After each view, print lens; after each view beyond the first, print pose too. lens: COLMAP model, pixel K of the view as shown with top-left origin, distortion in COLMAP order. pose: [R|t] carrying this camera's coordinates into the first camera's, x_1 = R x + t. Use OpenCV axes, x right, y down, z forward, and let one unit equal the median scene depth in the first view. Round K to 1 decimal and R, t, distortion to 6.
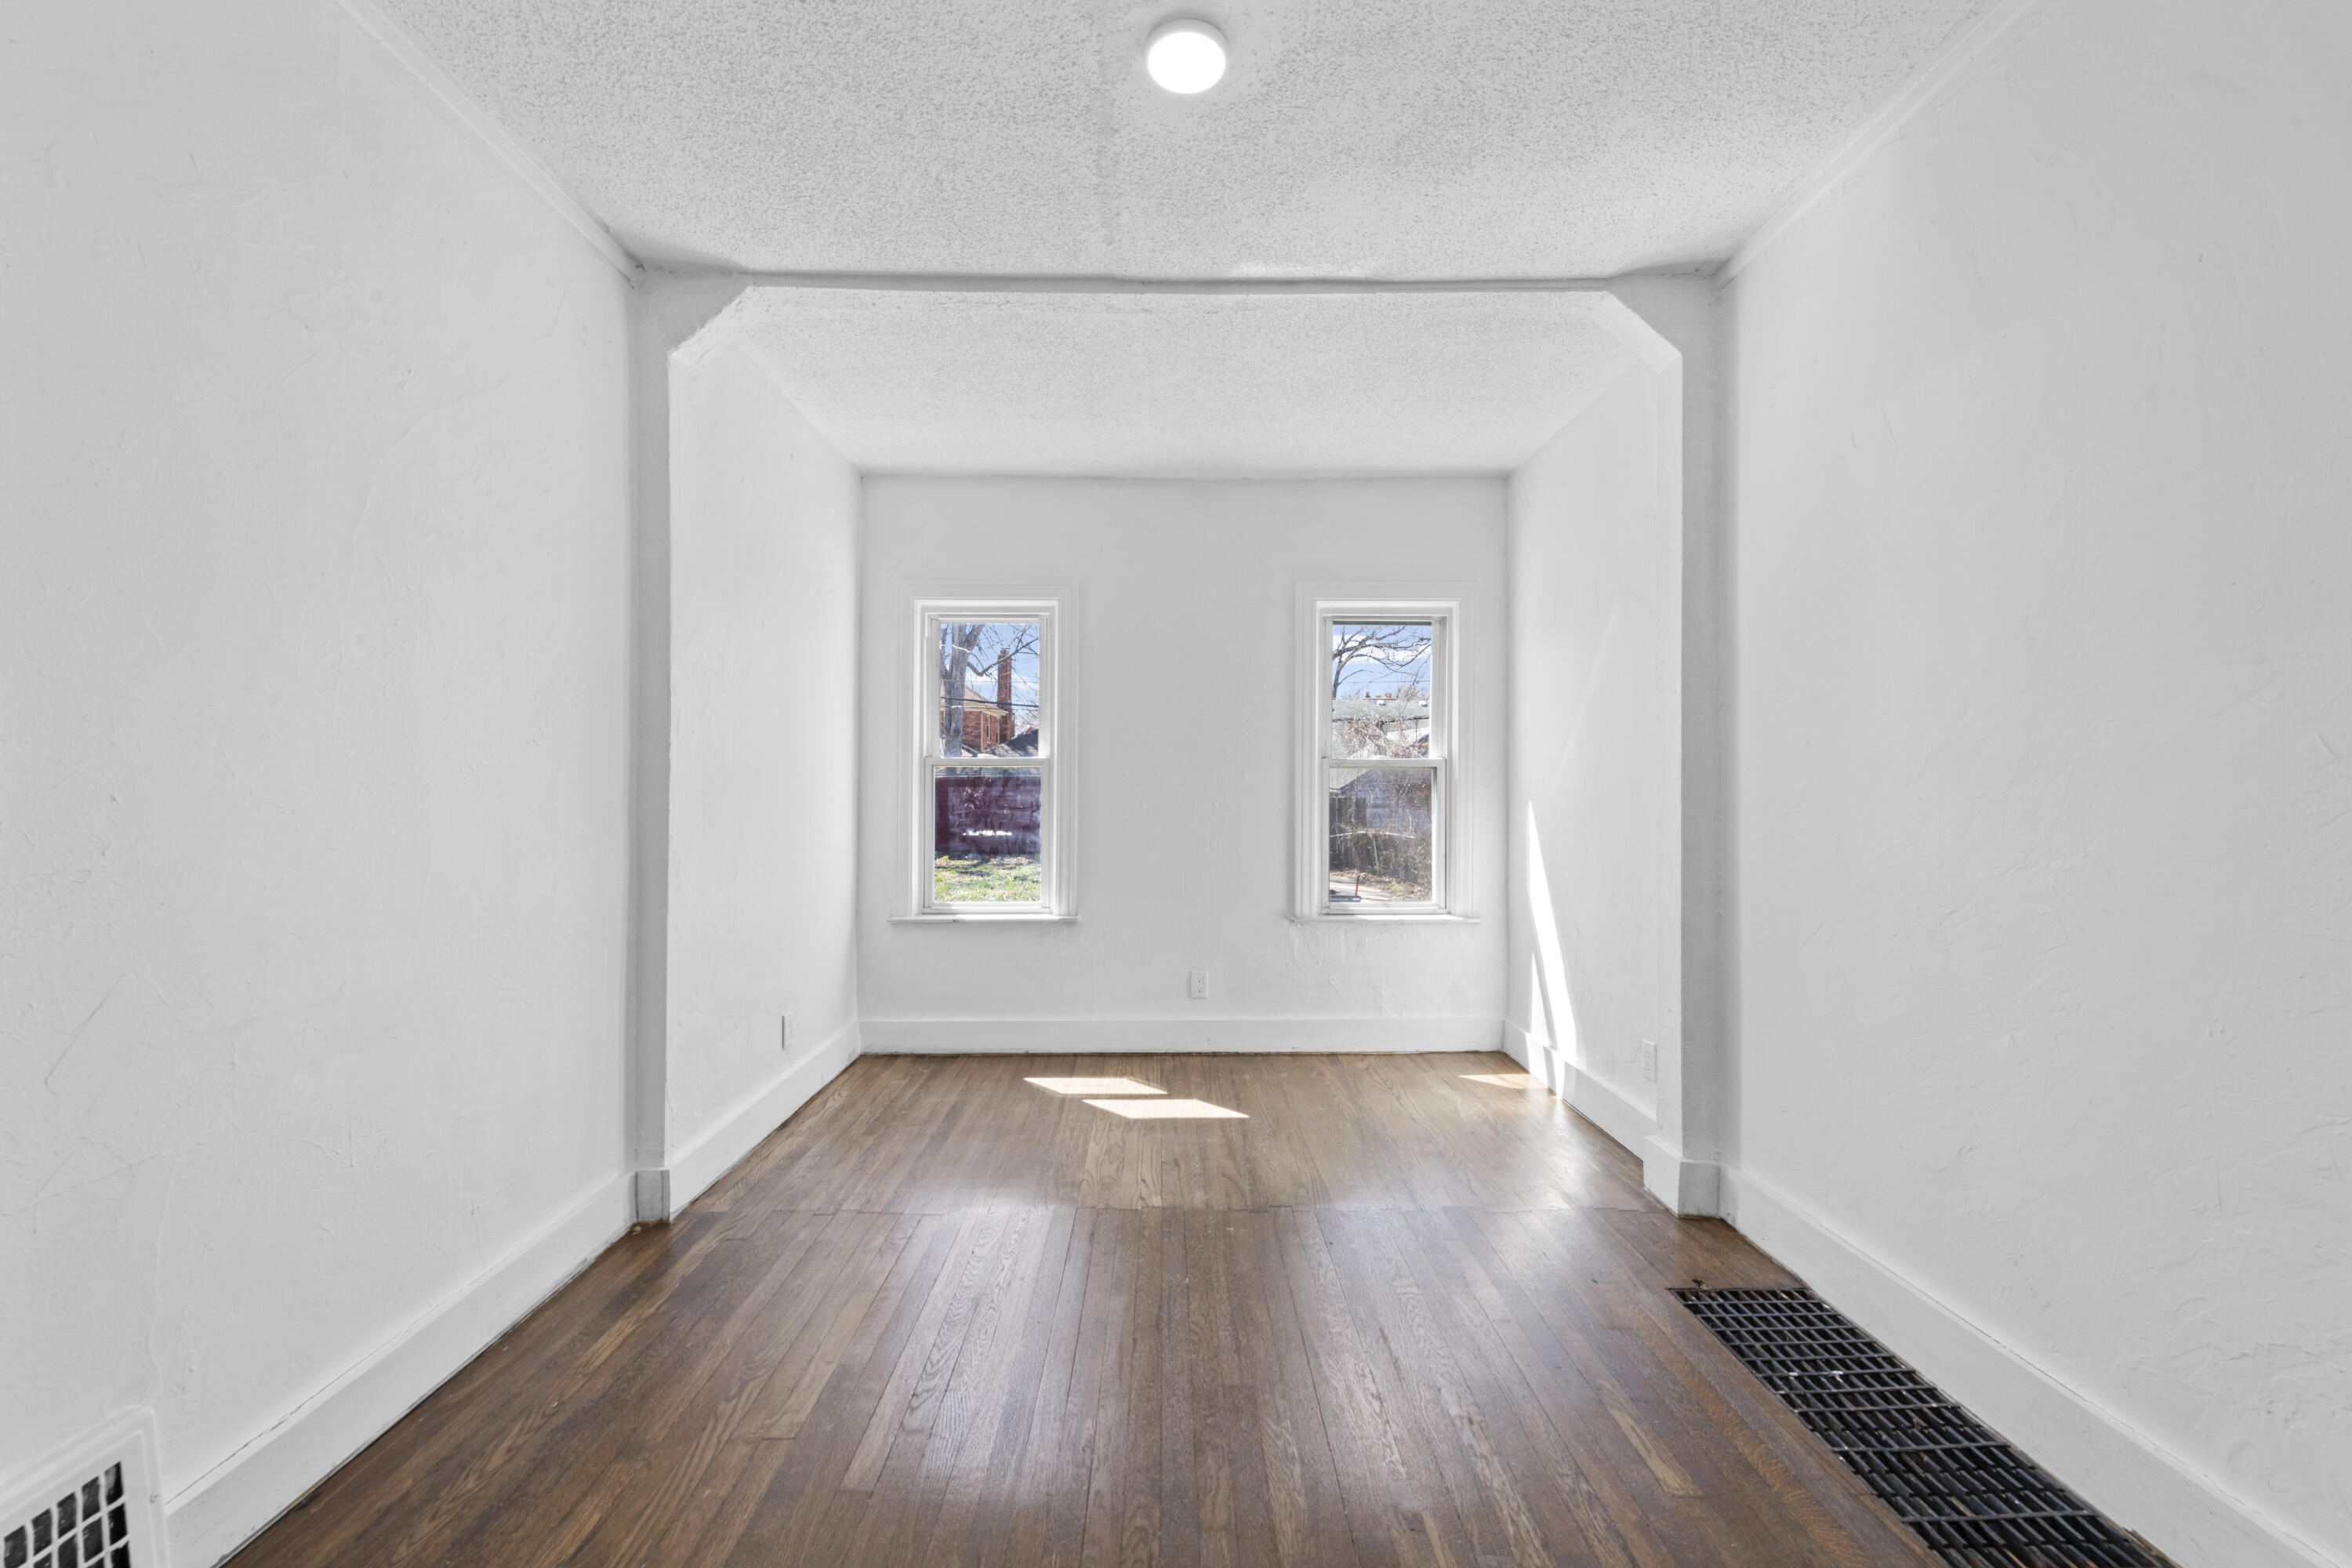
lens RADIAL K [[935.8, 0, 1176.4], [0, 935.8, 783.6], [0, 0, 1]] dist [0.003472, -0.000011]
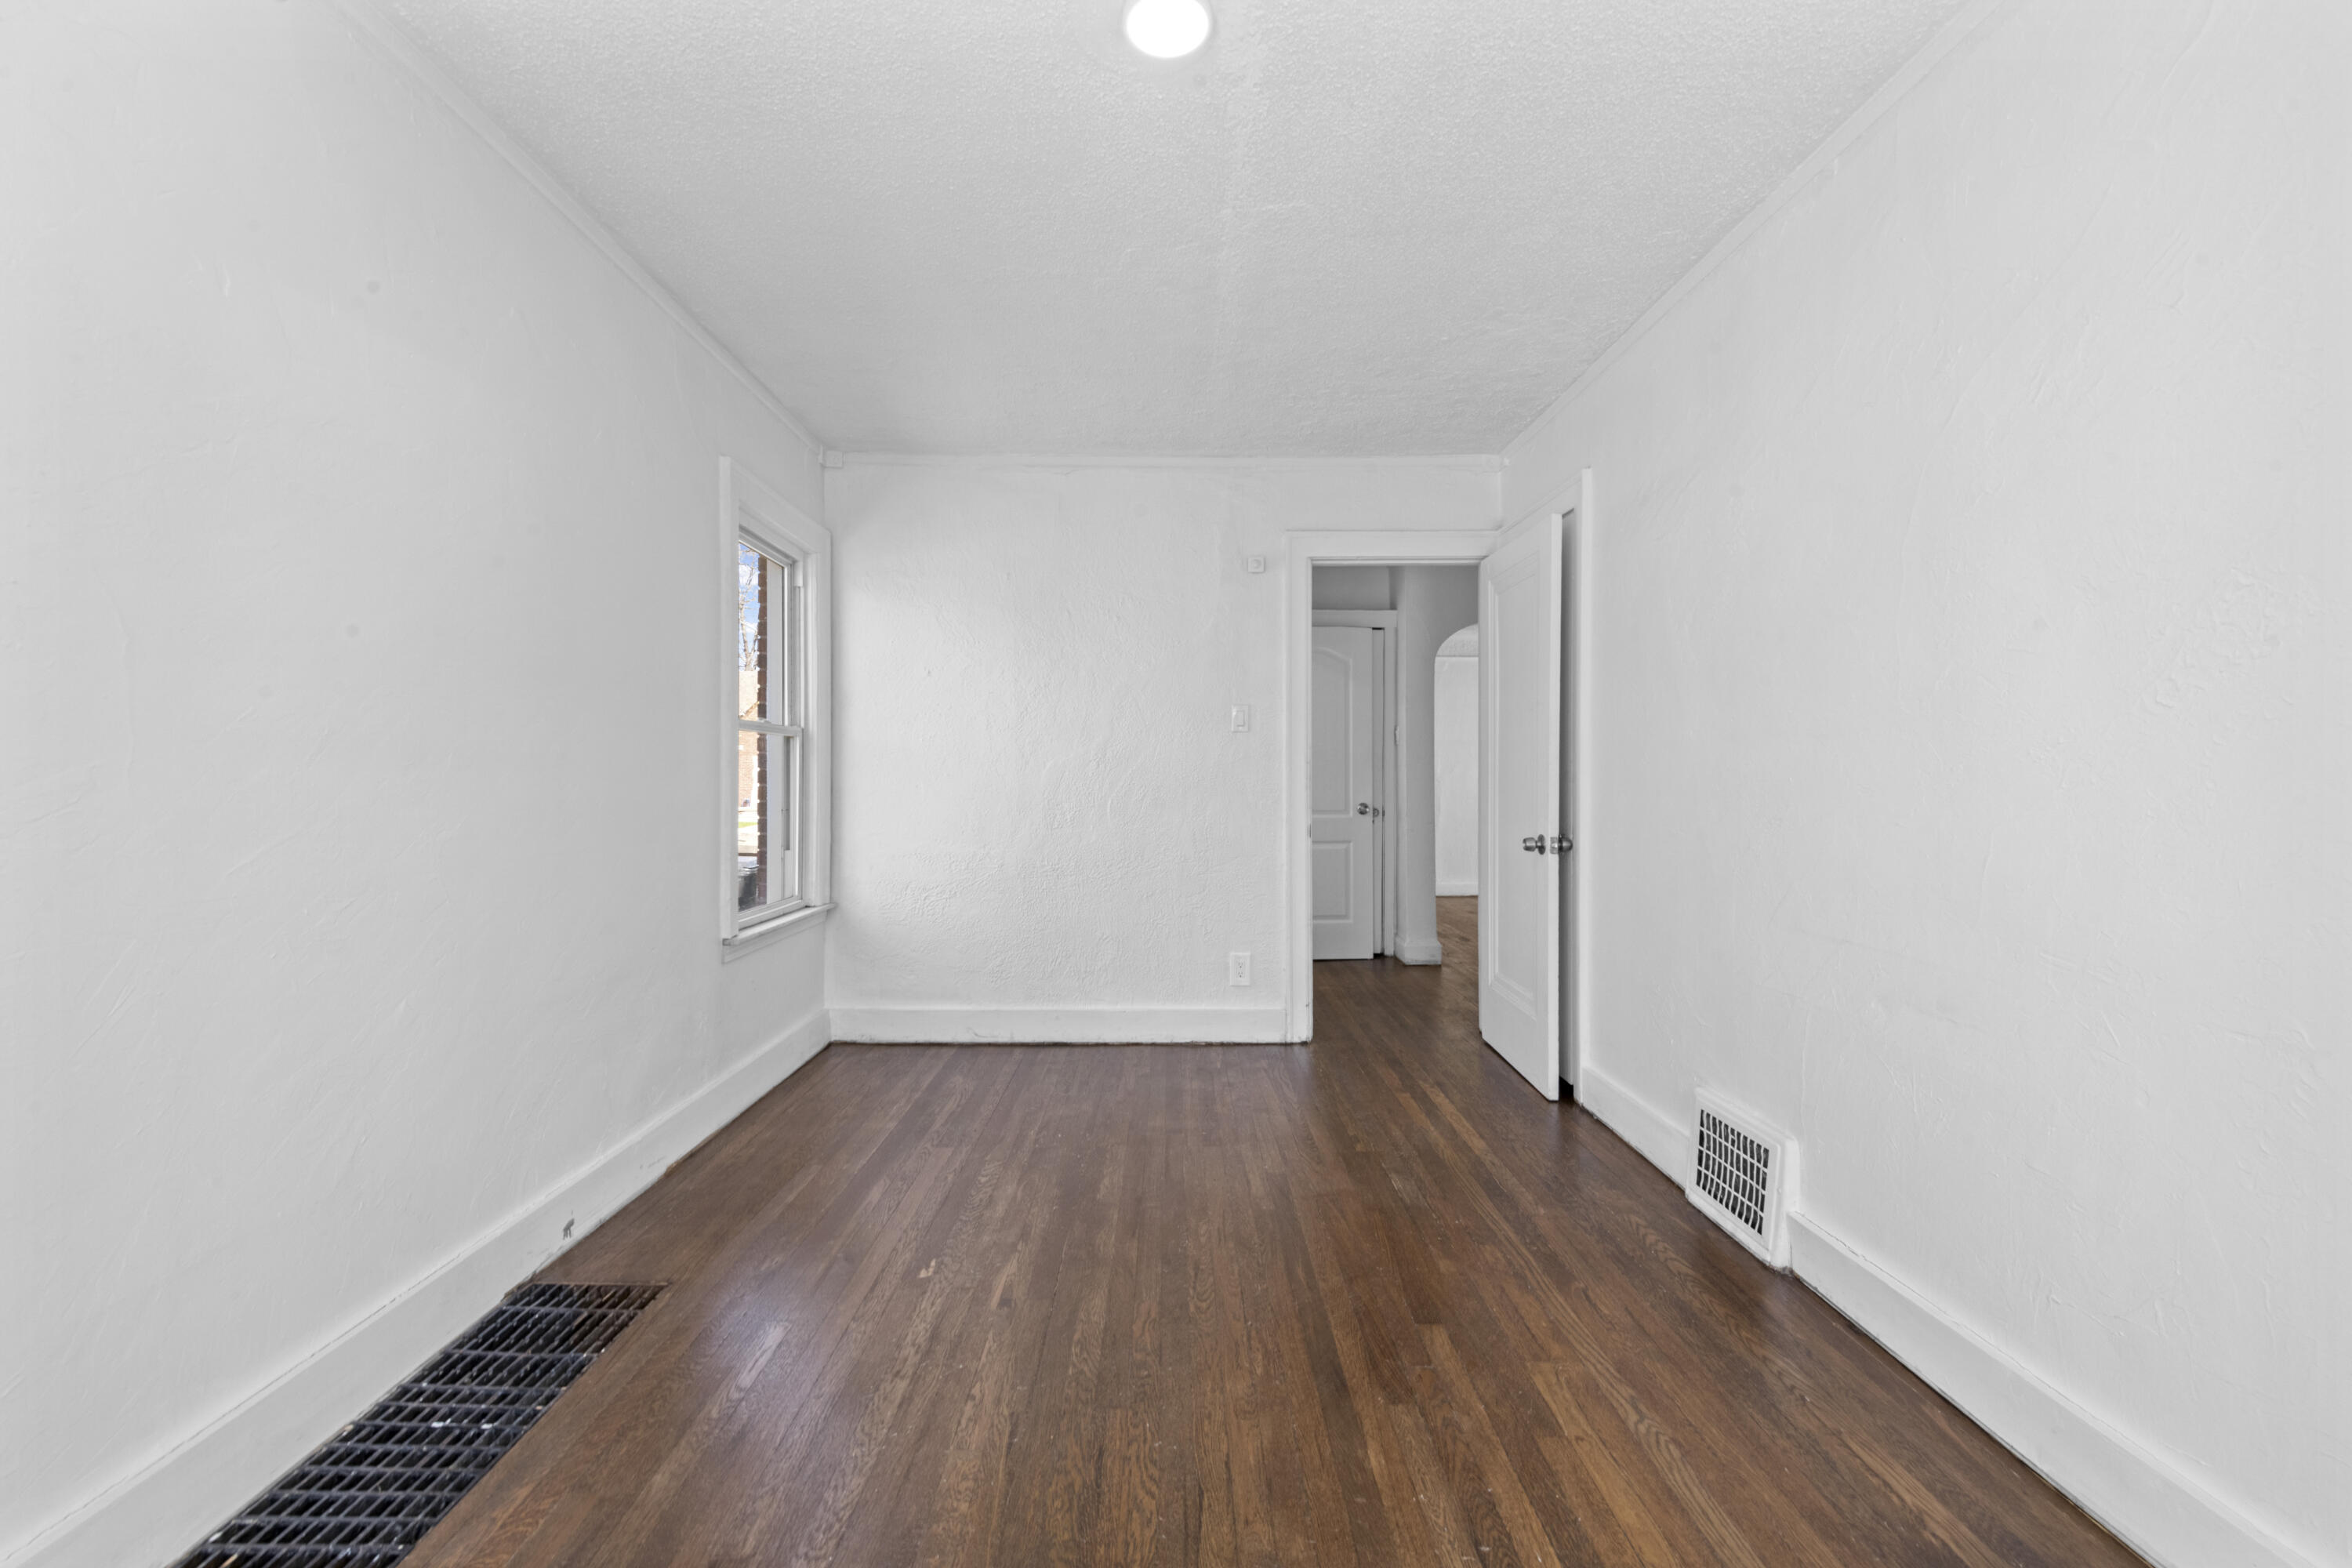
lens RADIAL K [[935.8, 0, 1175.5], [0, 935.8, 779.9], [0, 0, 1]] dist [0.003472, -0.000011]
pose [[-0.999971, -0.001176, 0.007493, -0.004862], [-0.001177, 0.999999, -0.000110, 0.012714], [-0.007493, -0.000119, -0.999972, 2.002835]]
